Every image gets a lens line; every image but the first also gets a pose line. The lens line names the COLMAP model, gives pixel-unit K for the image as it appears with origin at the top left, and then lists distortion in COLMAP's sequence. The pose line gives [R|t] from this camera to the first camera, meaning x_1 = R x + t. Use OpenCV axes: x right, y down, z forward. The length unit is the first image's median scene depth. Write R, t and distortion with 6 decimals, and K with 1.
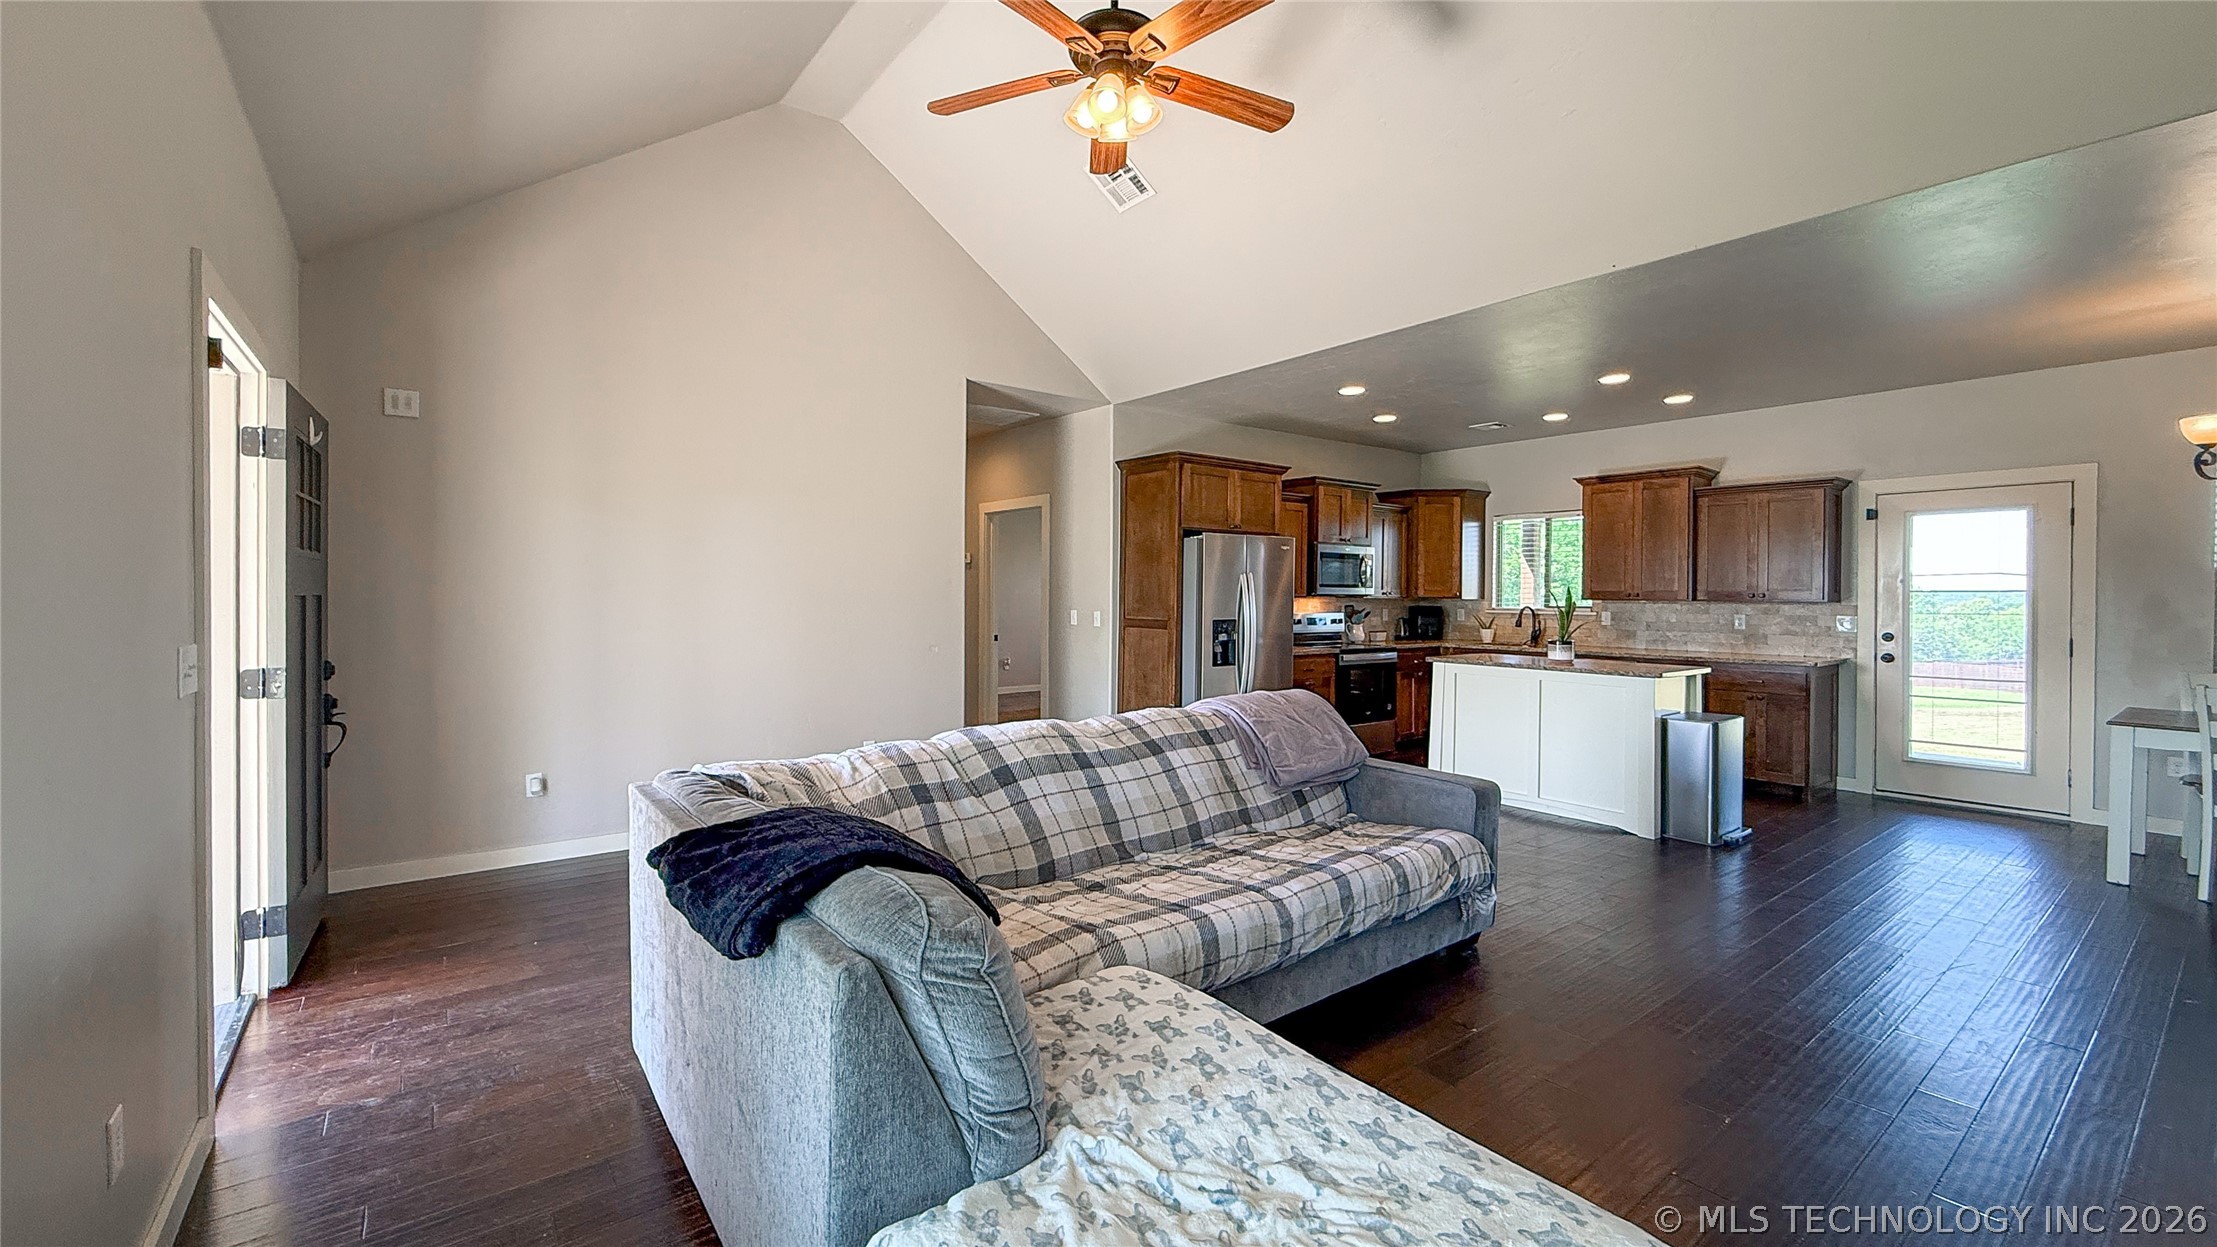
lens RADIAL K [[890.6, 0, 1107.0], [0, 890.6, 606.9], [0, 0, 1]] dist [-0.001633, 0.000932]
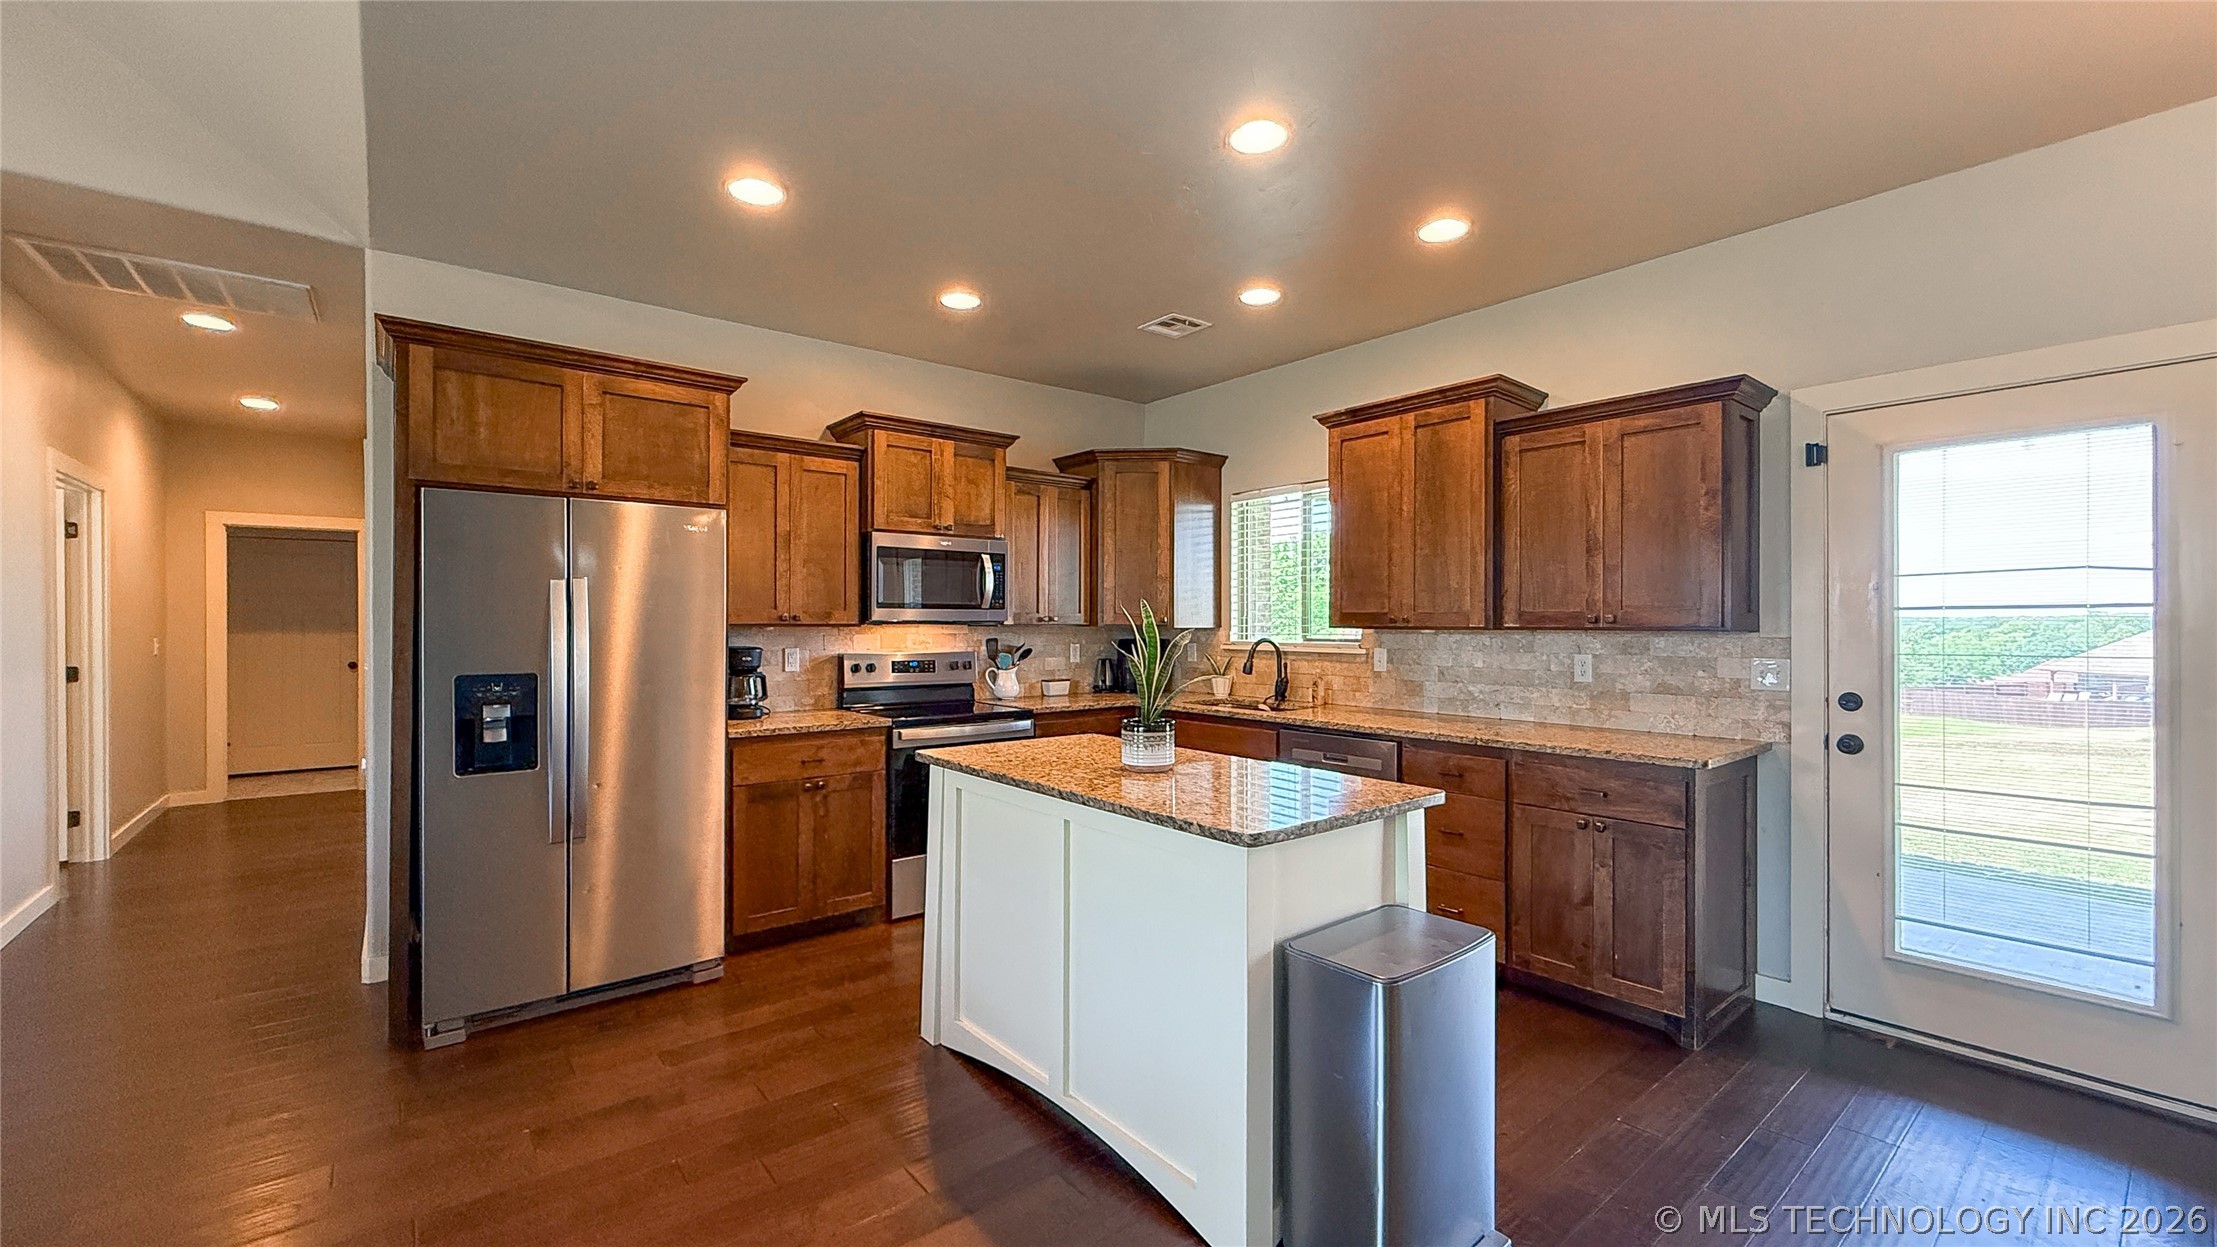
lens RADIAL K [[890.6, 0, 1111.6], [0, 890.6, 626.8], [0, 0, 1]] dist [-0.001633, 0.000932]
pose [[0.999347, -0.004670, 0.035817, 0.422752], [0.004961, 0.999955, -0.008050, -0.005775], [-0.035778, 0.008222, 0.999326, 0.488497]]
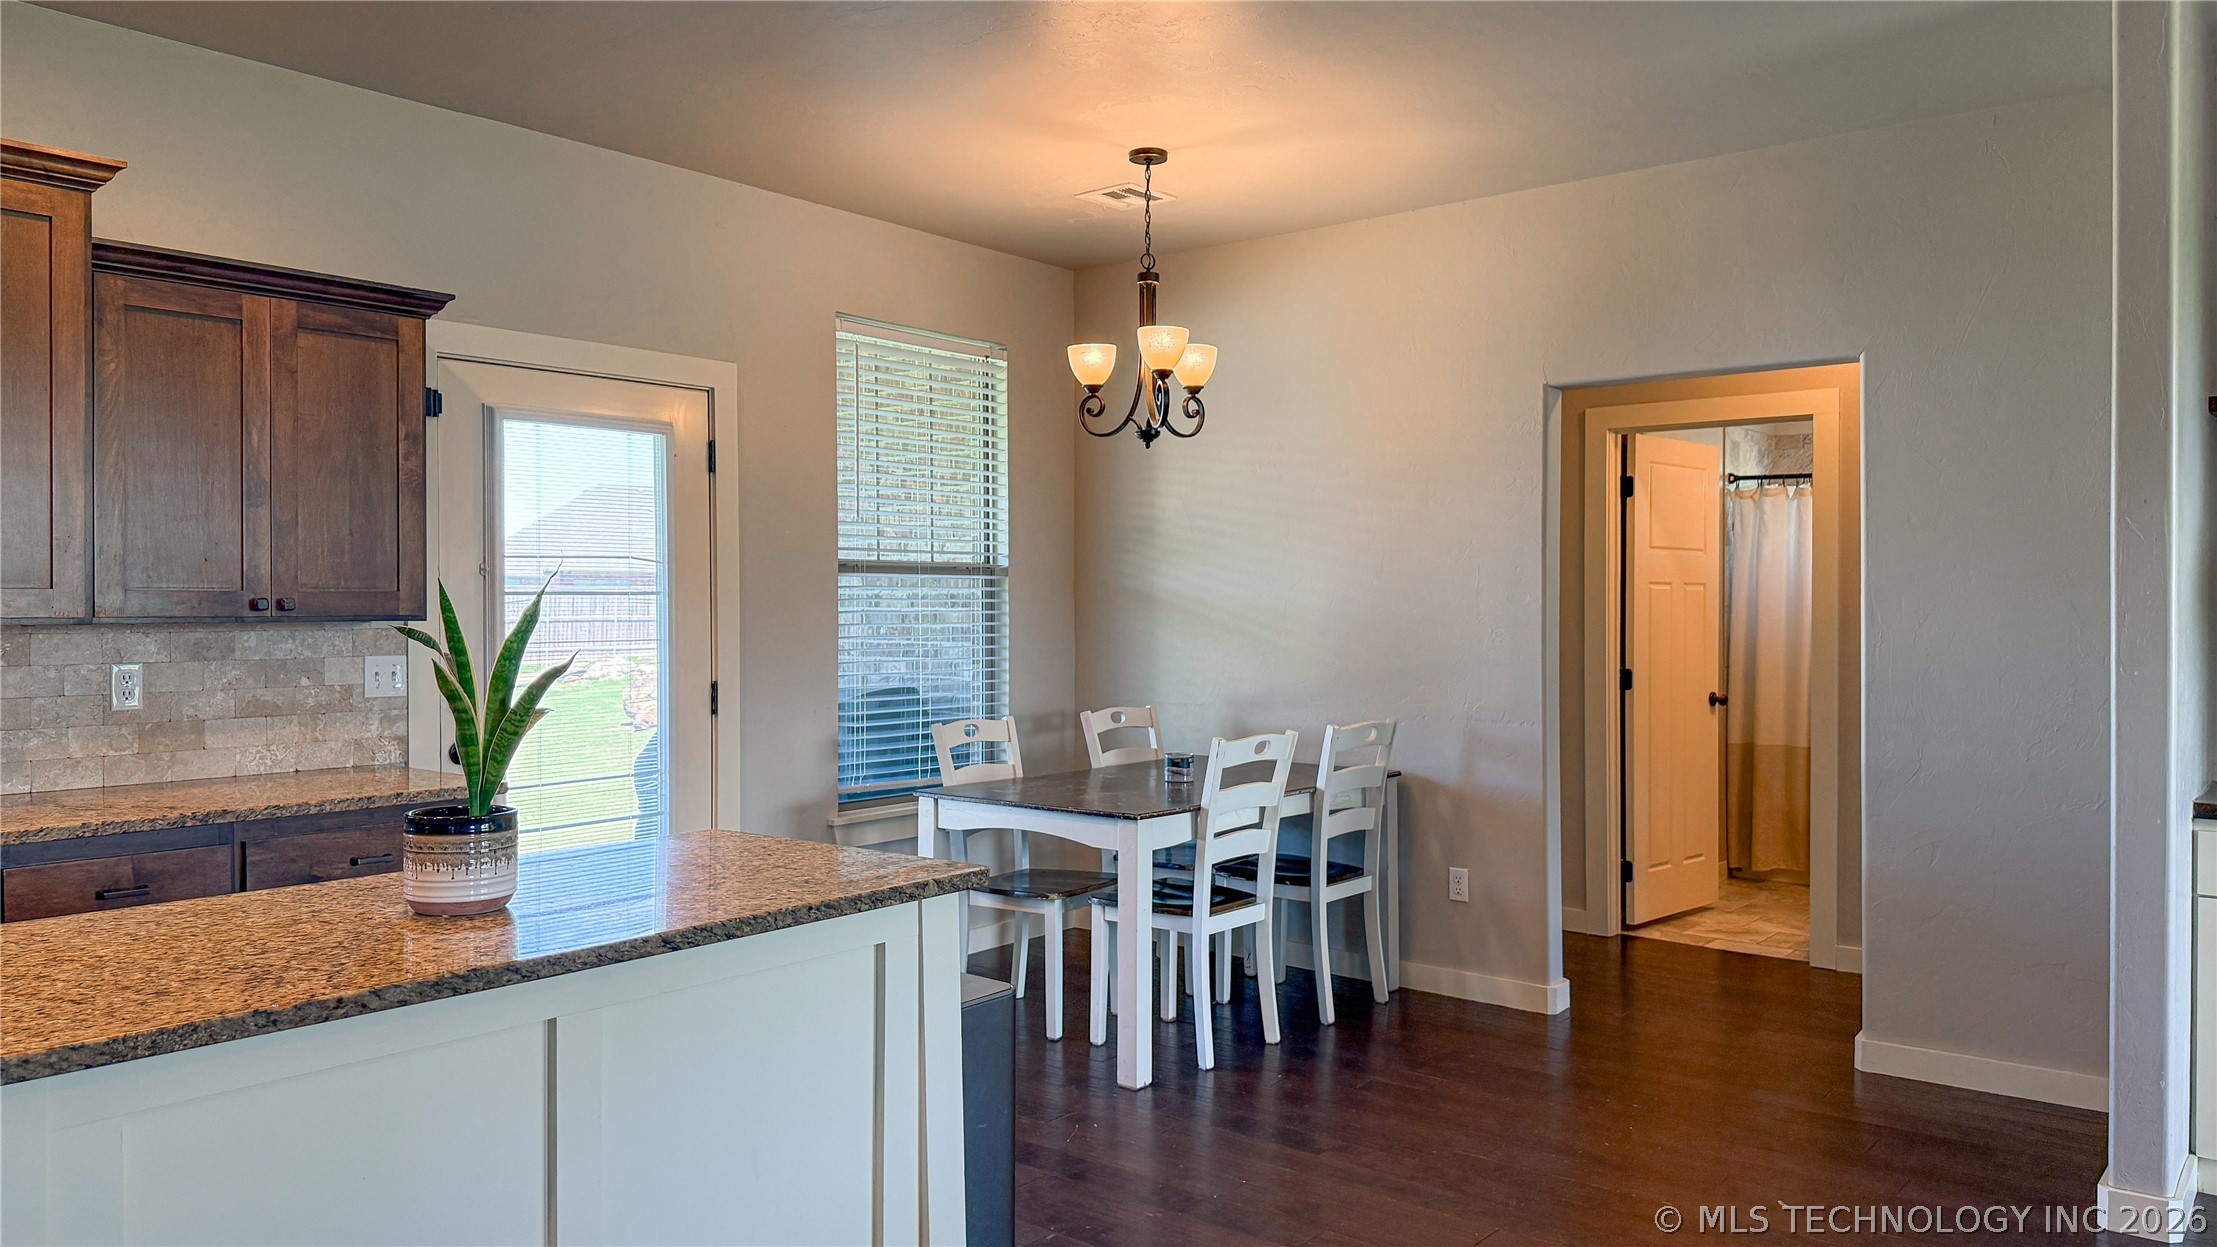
lens RADIAL K [[1573.1, 0, 1110.1], [0, 1573.1, 610.0], [0, 0, 1]] dist [0.061767, -0.075974]
pose [[-0.228263, -0.007939, 0.973567, 0.073591], [0.012812, 0.999856, 0.011158, -0.013393], [-0.973515, 0.015020, -0.228129, 0.826177]]
